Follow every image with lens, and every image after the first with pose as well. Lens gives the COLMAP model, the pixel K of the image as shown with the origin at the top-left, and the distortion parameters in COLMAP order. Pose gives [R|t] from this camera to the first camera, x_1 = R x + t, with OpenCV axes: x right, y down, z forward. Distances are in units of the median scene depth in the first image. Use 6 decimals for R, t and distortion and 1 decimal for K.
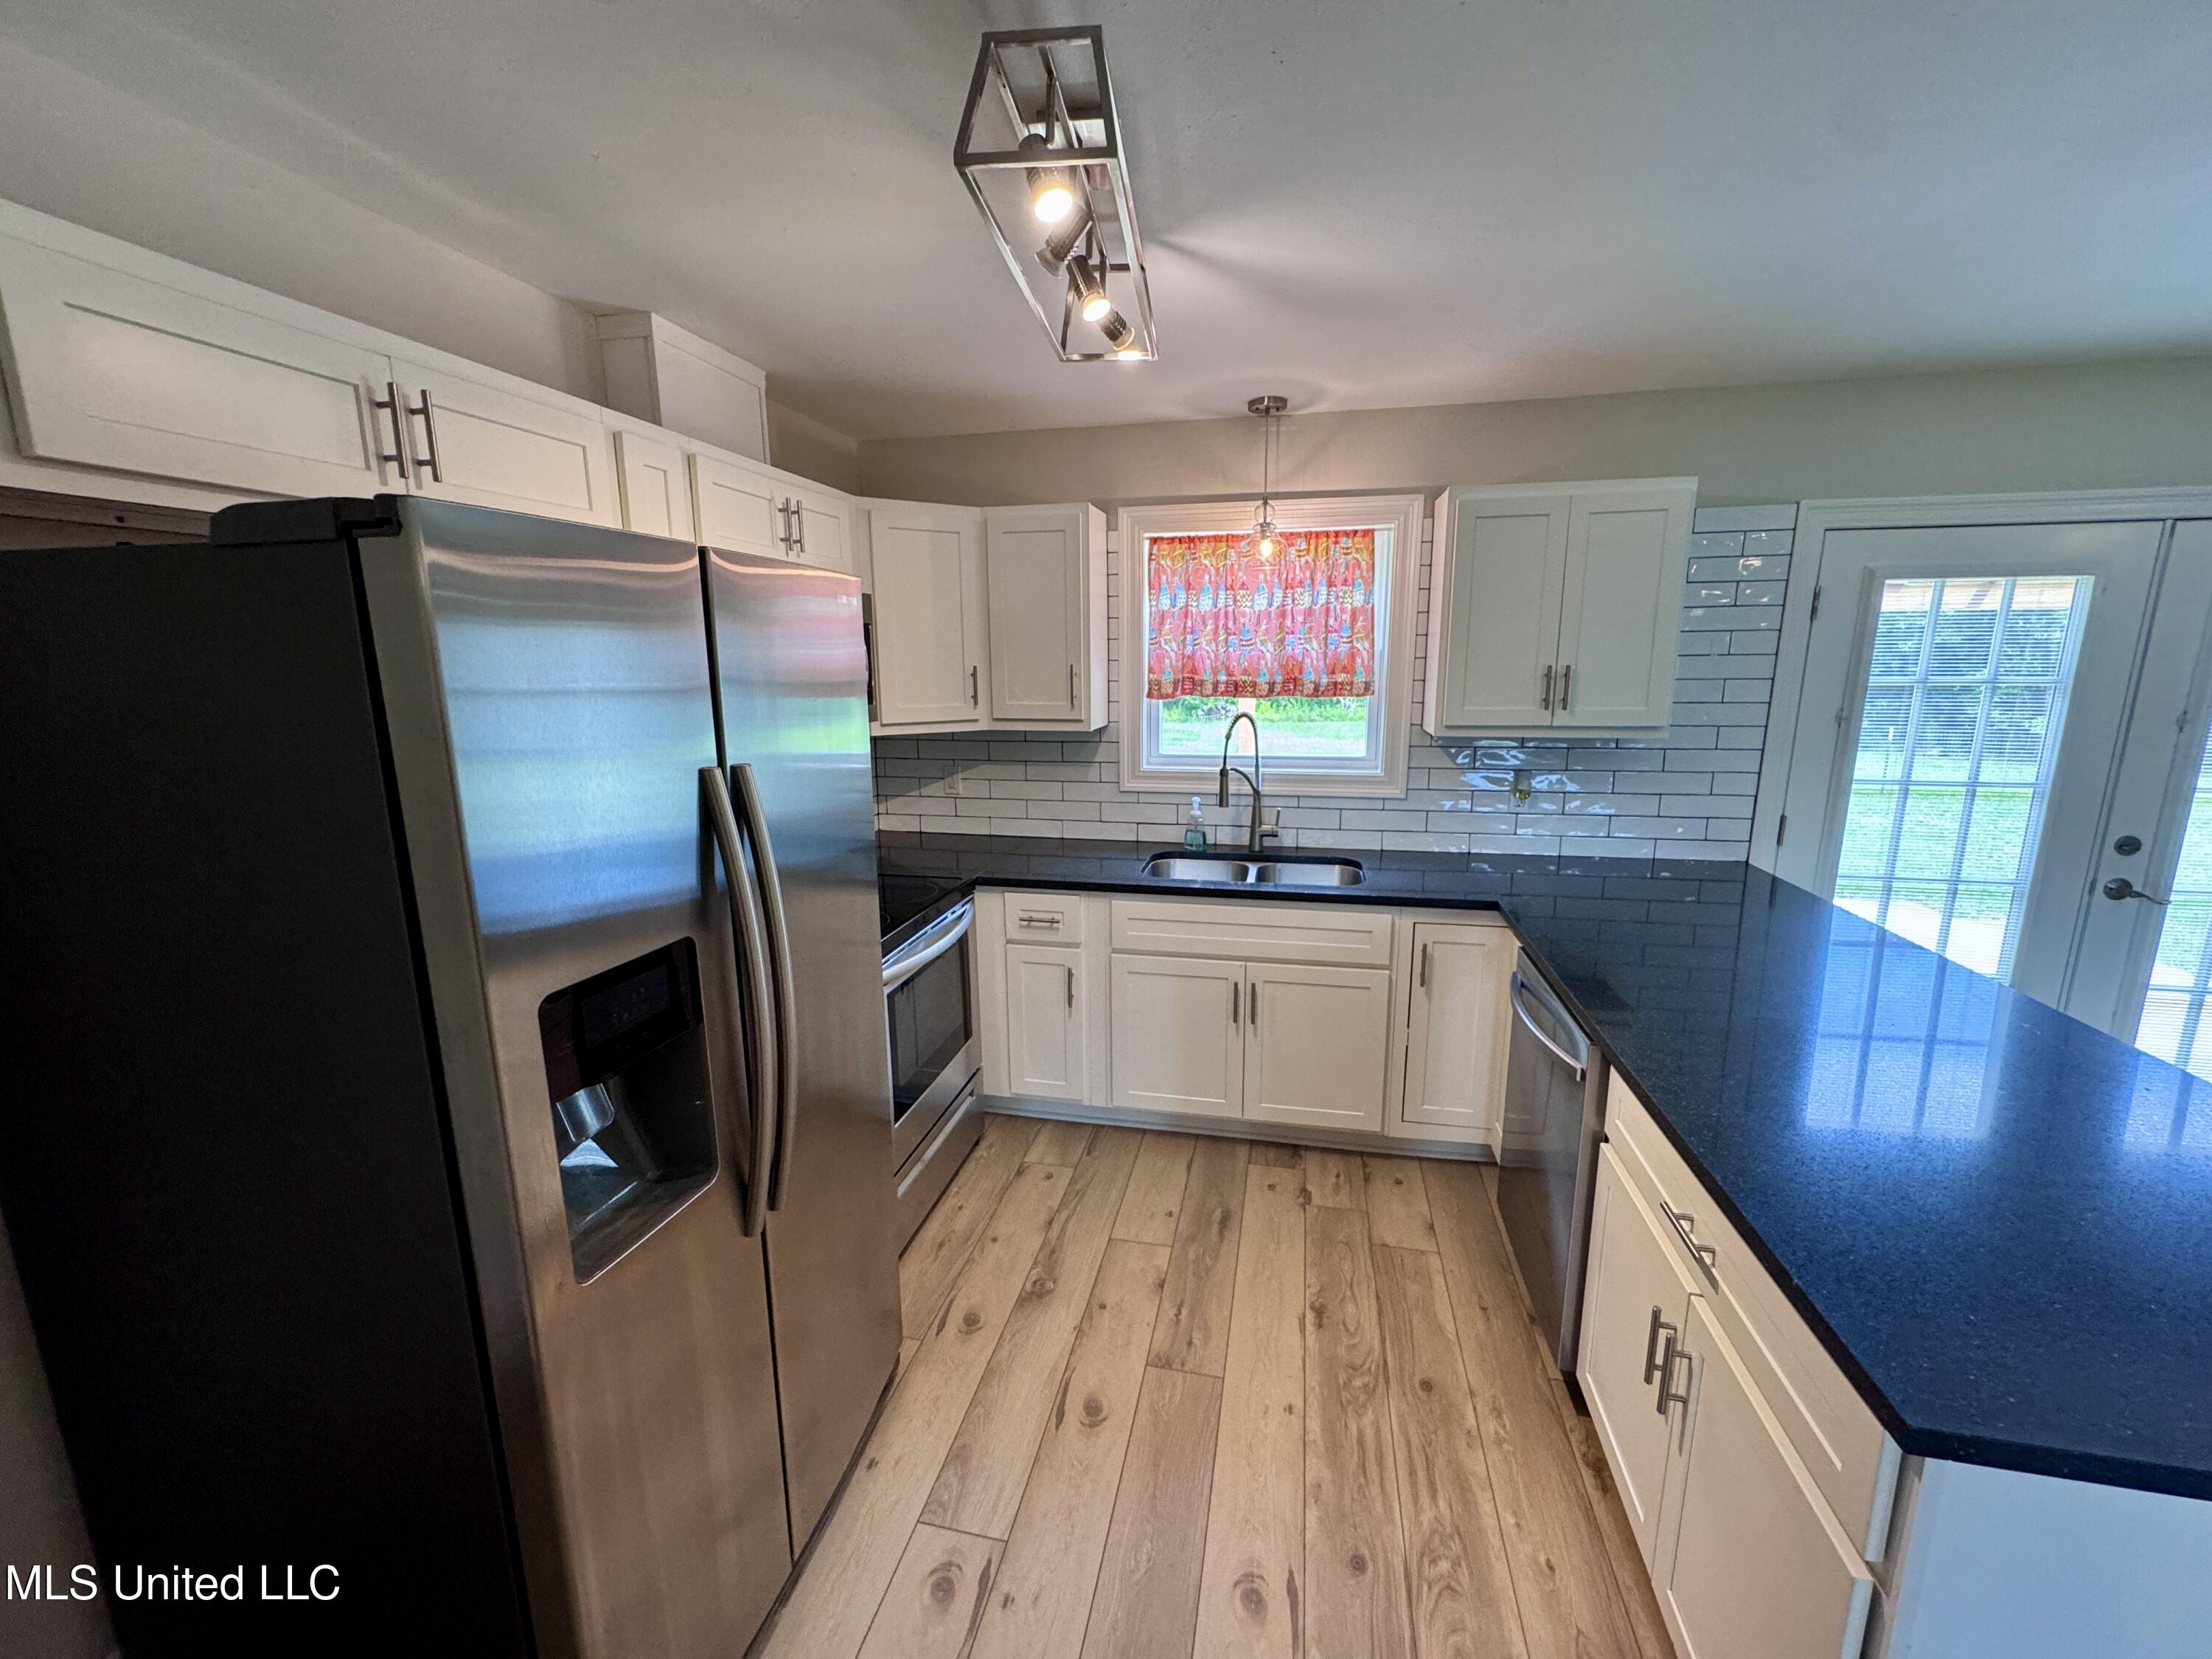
lens RADIAL K [[886.1, 0, 1106.0], [0, 886.1, 829.5], [0, 0, 1]] dist [0.001549, -0.000068]
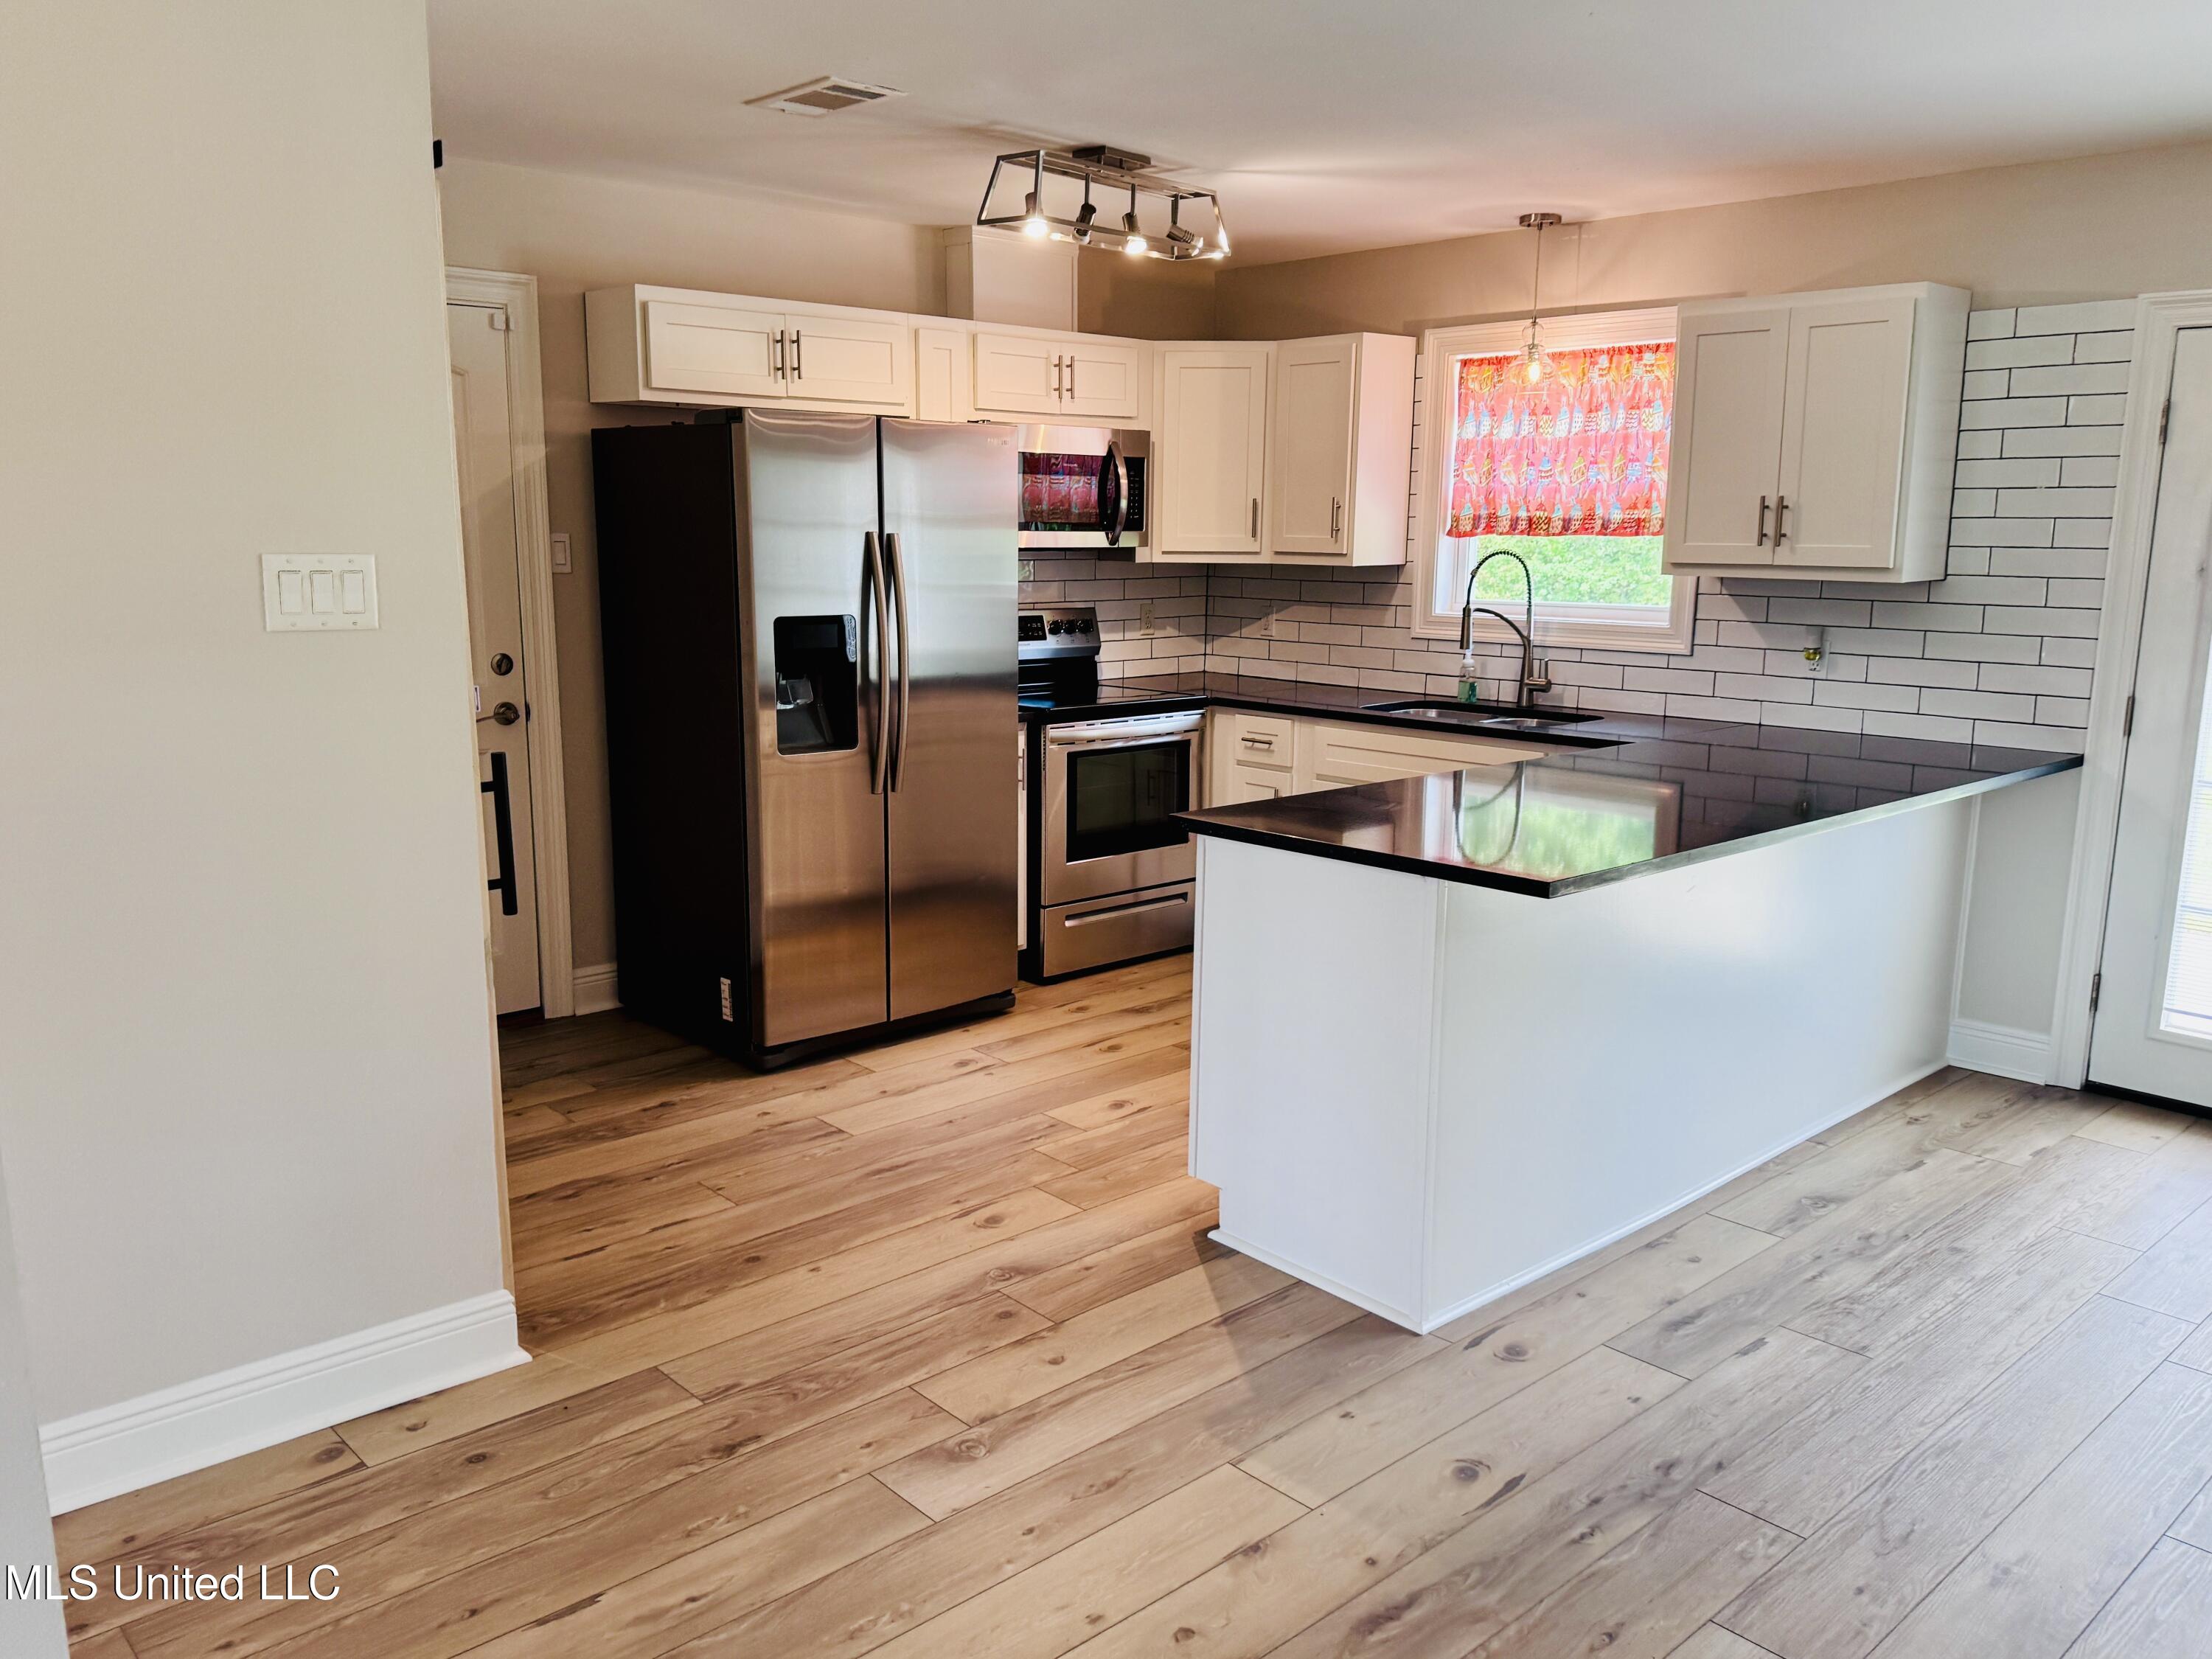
lens RADIAL K [[1673.7, 0, 1106.0], [0, 1673.7, 829.5], [0, 0, 1]] dist [0.255441, -0.487224]
pose [[0.823251, 0.120616, -0.554716, 0.819074], [-0.126740, 0.991555, 0.027508, 0.159373], [0.553349, 0.047659, 0.831585, -0.688946]]
